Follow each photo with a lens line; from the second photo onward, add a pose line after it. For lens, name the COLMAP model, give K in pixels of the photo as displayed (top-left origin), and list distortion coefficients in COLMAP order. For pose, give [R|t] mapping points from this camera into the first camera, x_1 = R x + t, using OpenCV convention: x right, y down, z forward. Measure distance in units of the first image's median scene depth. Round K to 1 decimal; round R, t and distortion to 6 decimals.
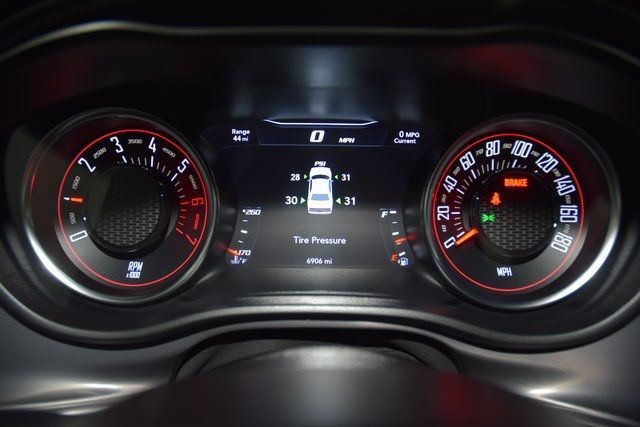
lens RADIAL K [[503.3, 0, 320.0], [0, 503.3, 213.5], [0, 0, 1]] dist [-0.141472, 0.093218]
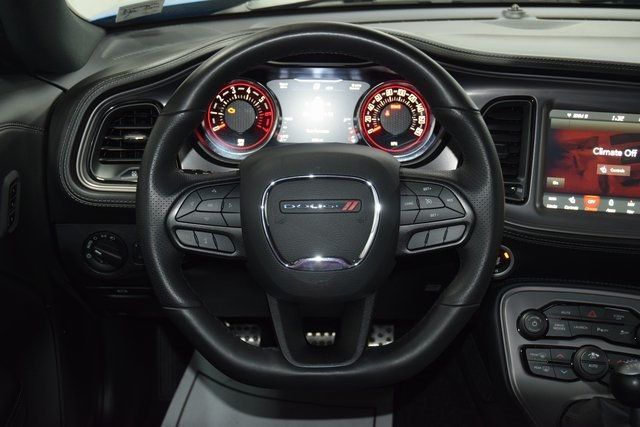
lens RADIAL K [[772.8, 0, 320.0], [0, 772.8, 213.5], [0, 0, 1]] dist [-0.026689, 0.005143]
pose [[0.999830, 0.002032, 0.018338, -0.058160], [-0.003370, 0.997310, 0.073228, 0.183209], [-0.018139, -0.073278, 0.997147, -2.797381]]
